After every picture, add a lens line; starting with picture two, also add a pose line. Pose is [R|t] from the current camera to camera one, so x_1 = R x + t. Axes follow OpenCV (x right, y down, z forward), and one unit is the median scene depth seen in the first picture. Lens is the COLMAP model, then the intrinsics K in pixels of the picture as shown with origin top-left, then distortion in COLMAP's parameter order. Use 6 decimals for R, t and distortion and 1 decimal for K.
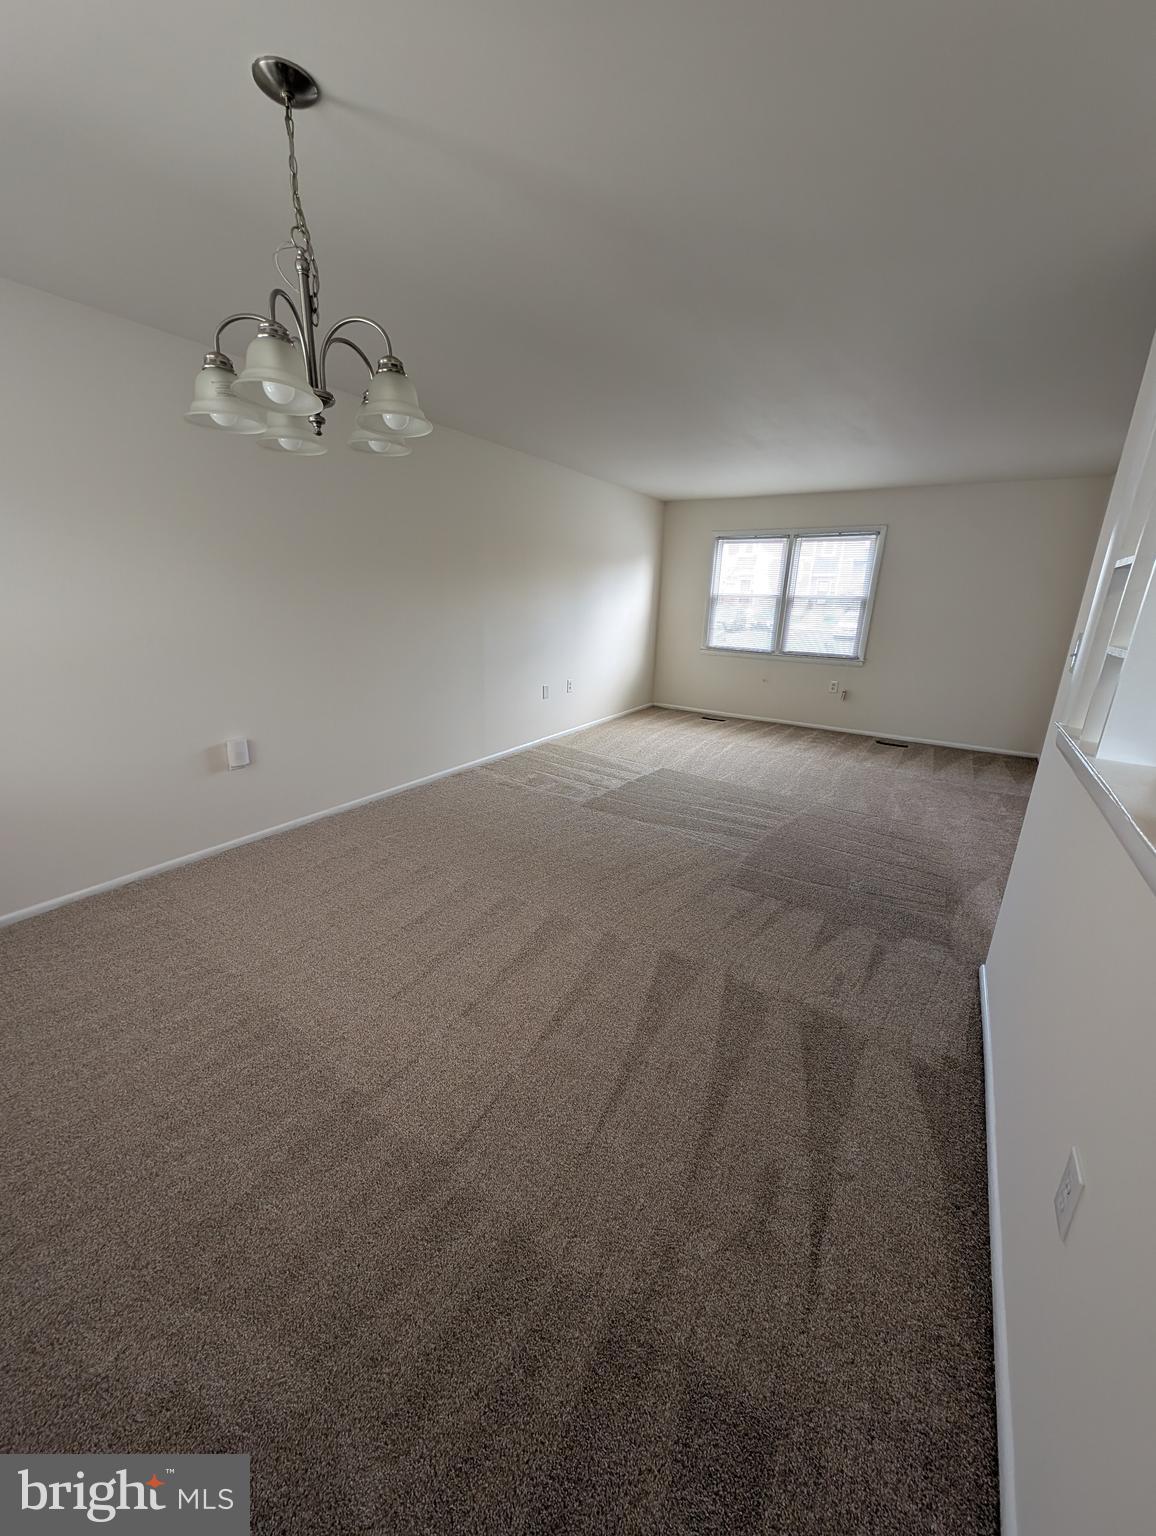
lens RADIAL K [[581.8, 0, 578.0], [0, 581.8, 768.0], [0, 0, 1]] dist [0.001795, -0.000653]
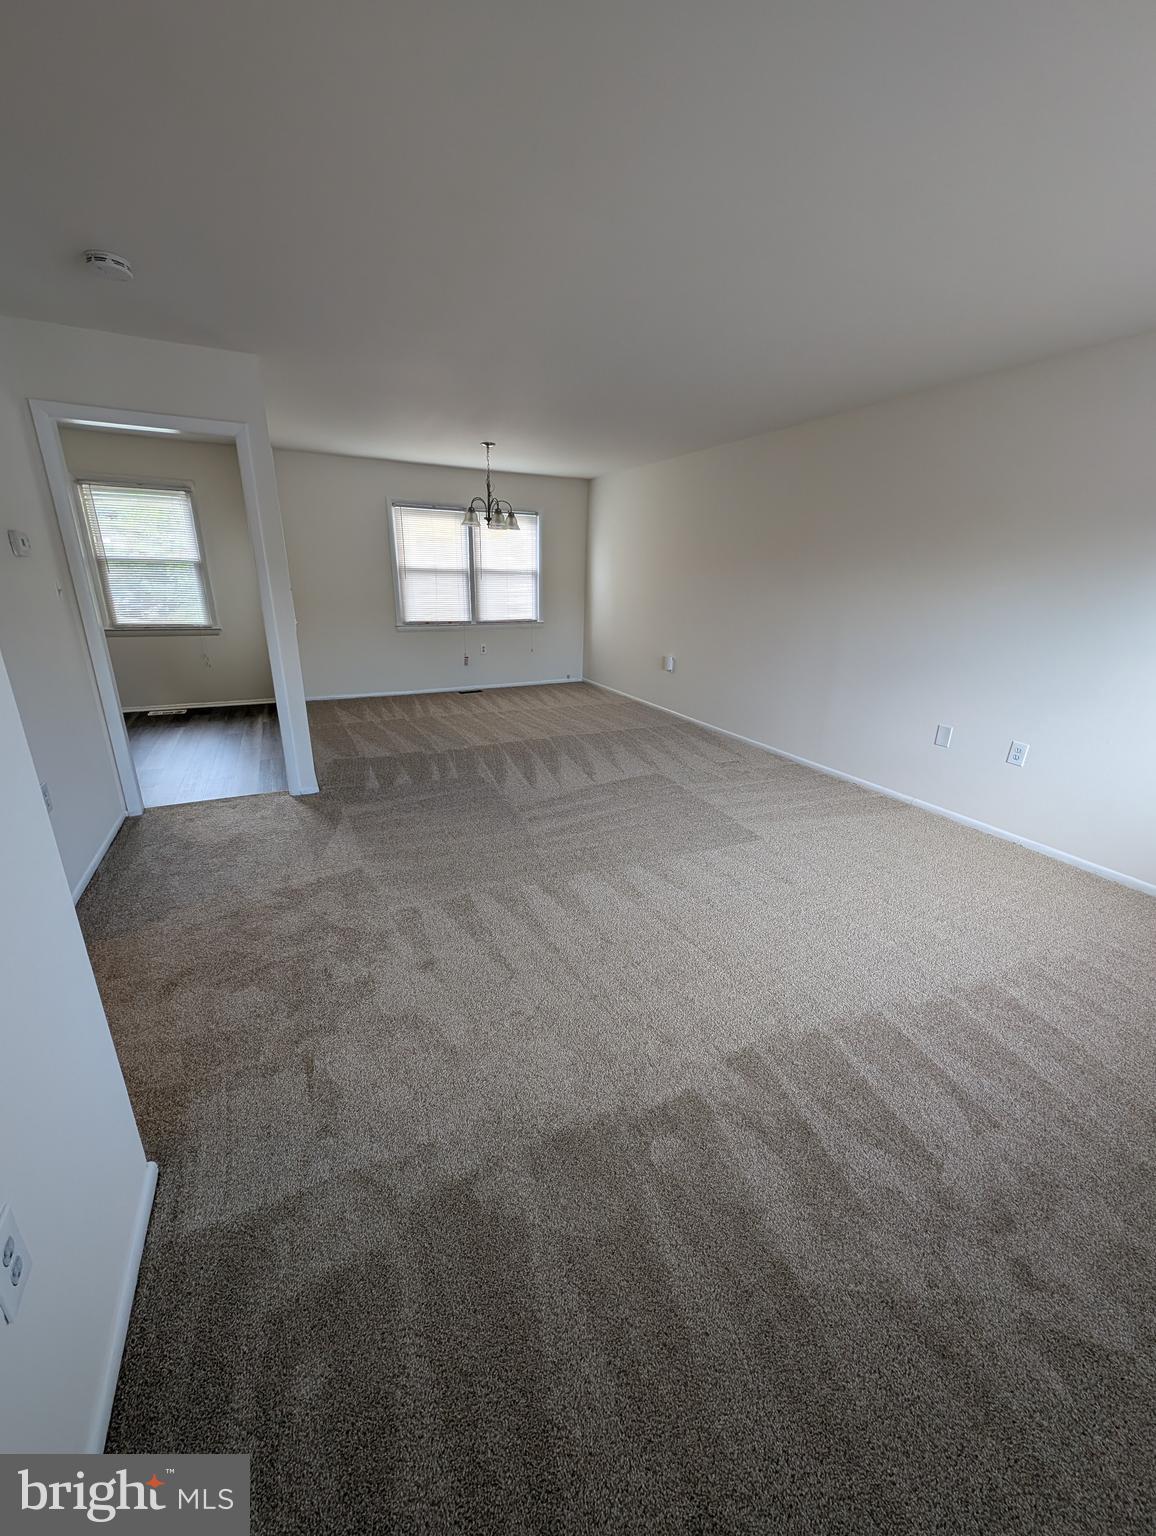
lens RADIAL K [[581.8, 0, 578.0], [0, 581.8, 768.0], [0, 0, 1]] dist [0.001795, -0.000653]
pose [[-0.502252, 0.246909, -0.828721, 0.647665], [-0.280986, 0.859760, 0.426450, -0.242567], [0.817796, 0.447045, -0.362438, 0.838687]]
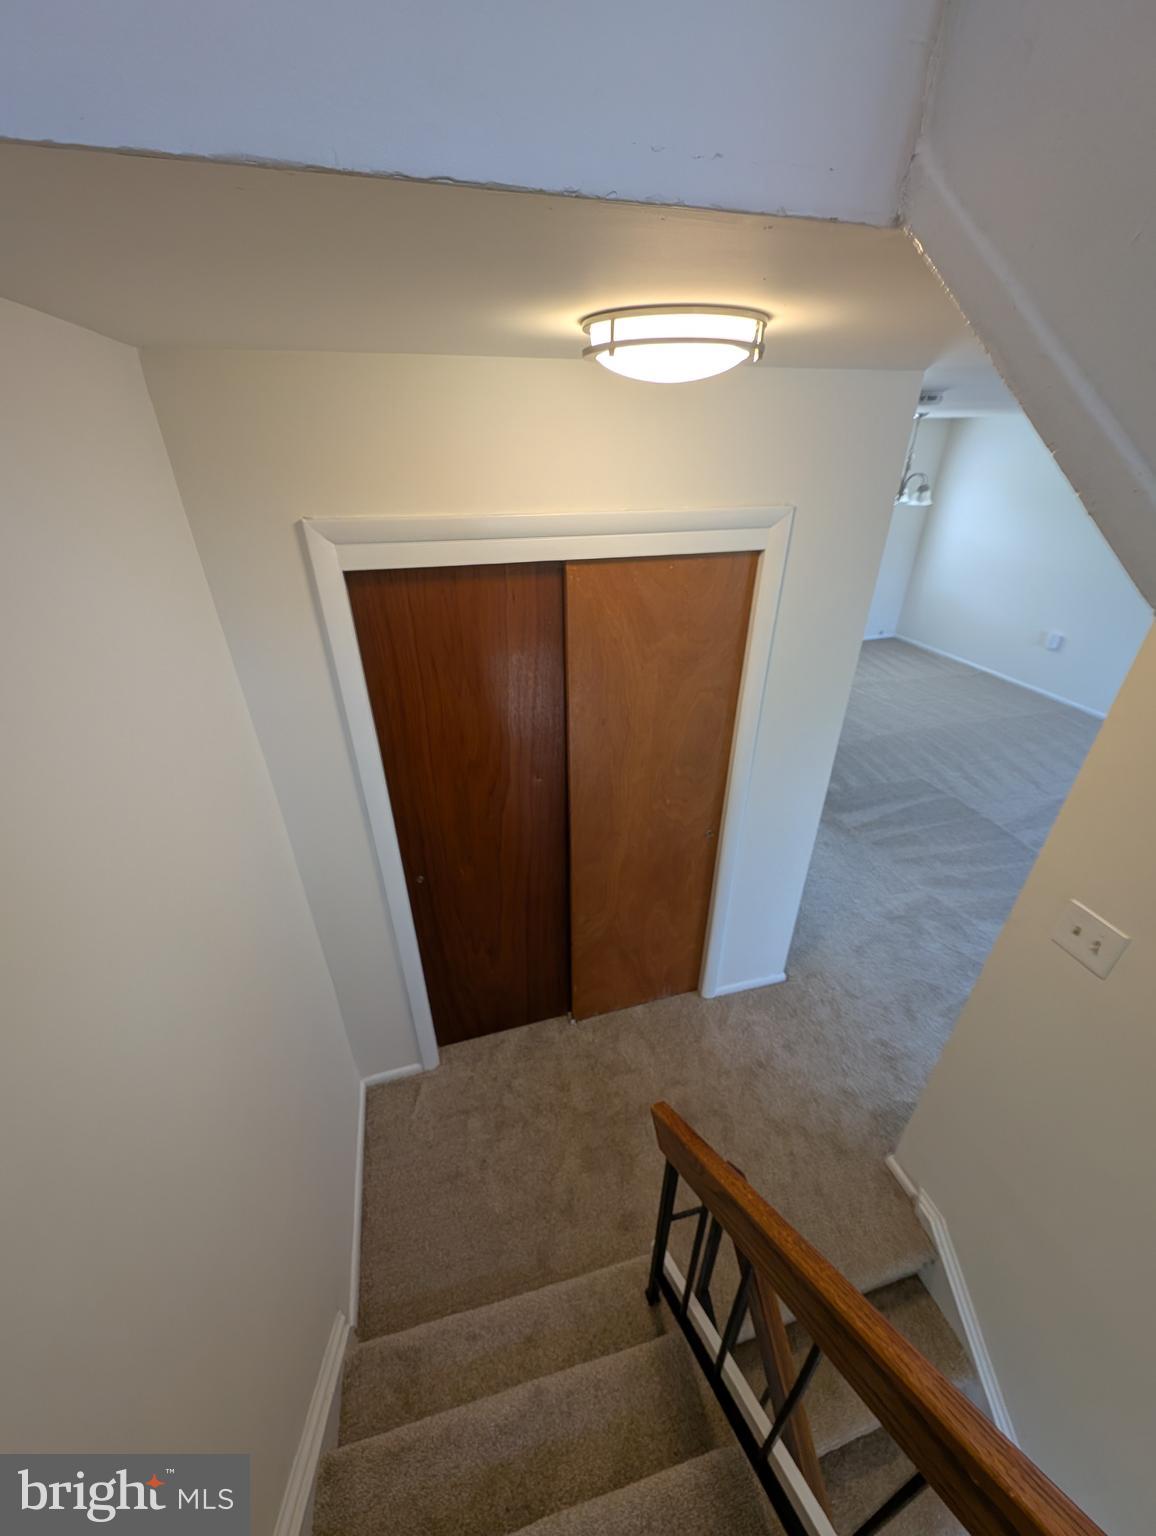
lens RADIAL K [[581.8, 0, 578.0], [0, 581.8, 768.0], [0, 0, 1]] dist [0.001795, -0.000653]
pose [[-0.656450, 0.357412, -0.664326, 0.909702], [-0.224968, 0.747814, 0.624630, -0.279700], [0.720043, 0.559491, -0.410496, 0.472053]]
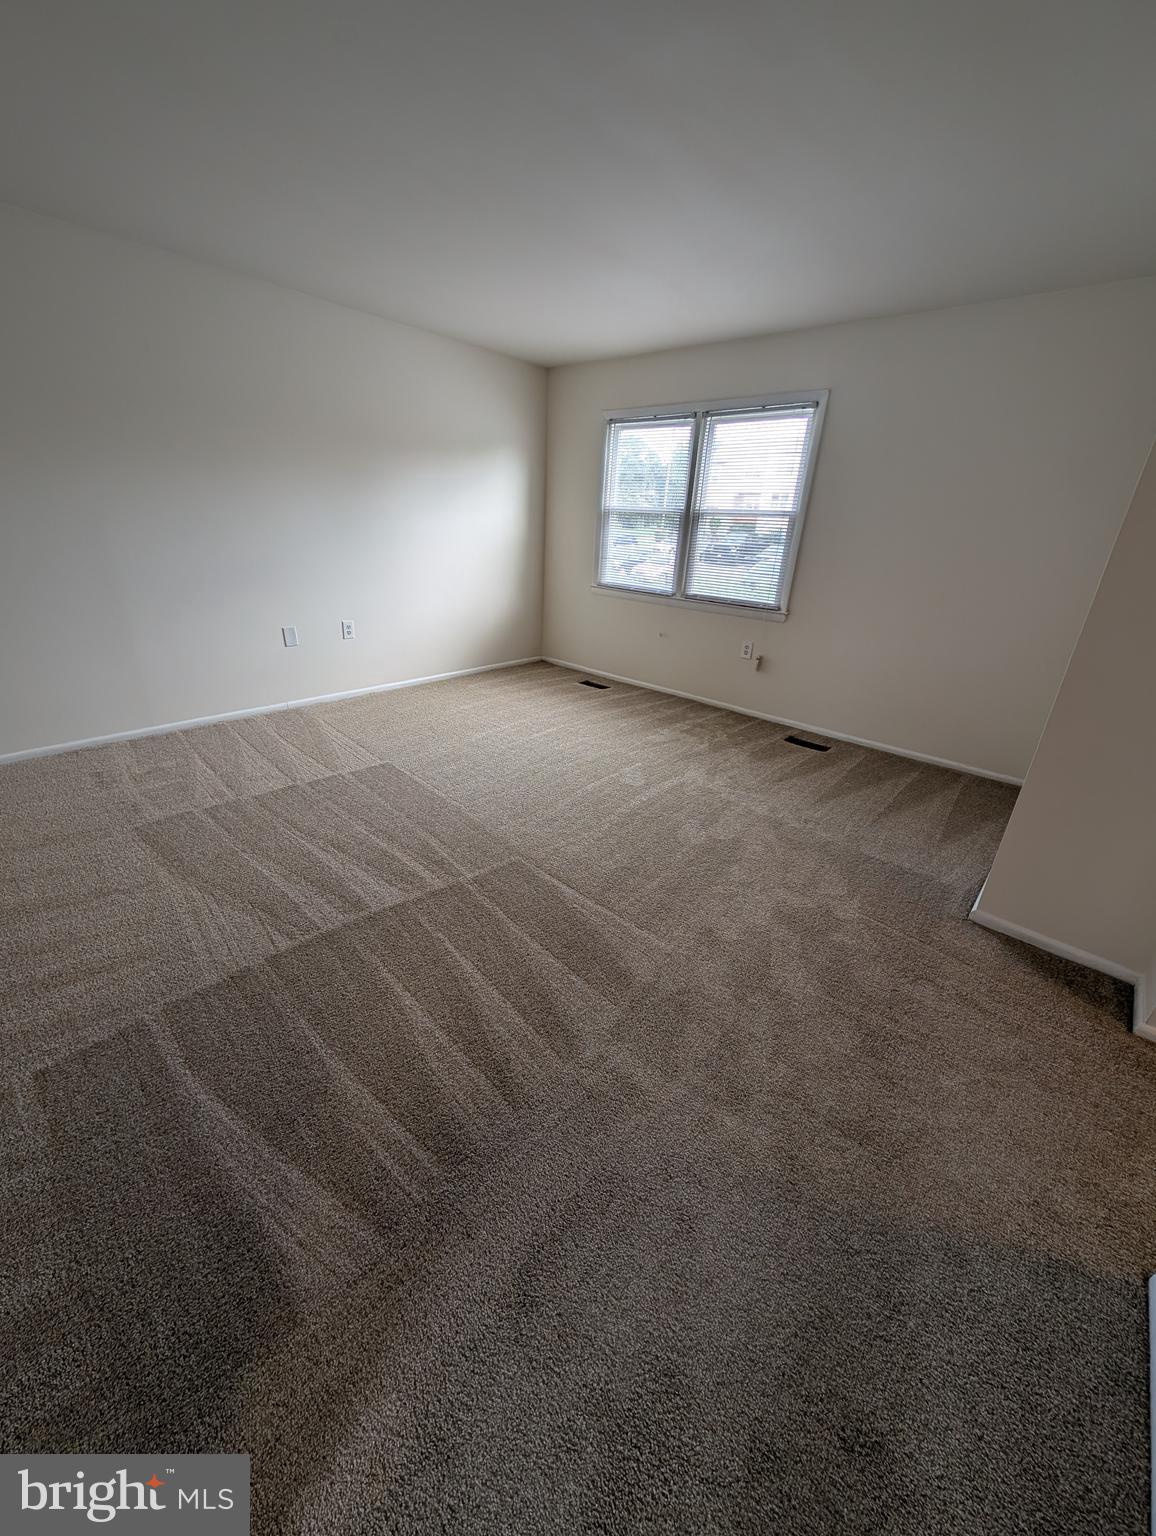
lens RADIAL K [[586.8, 0, 578.0], [0, 586.8, 768.0], [0, 0, 1]] dist [0.022127, -0.000128]
pose [[0.987418, 0.082340, -0.134999, 0.370876], [-0.067888, 0.991789, 0.108376, -0.067429], [0.142815, -0.097847, 0.984901, 0.293390]]
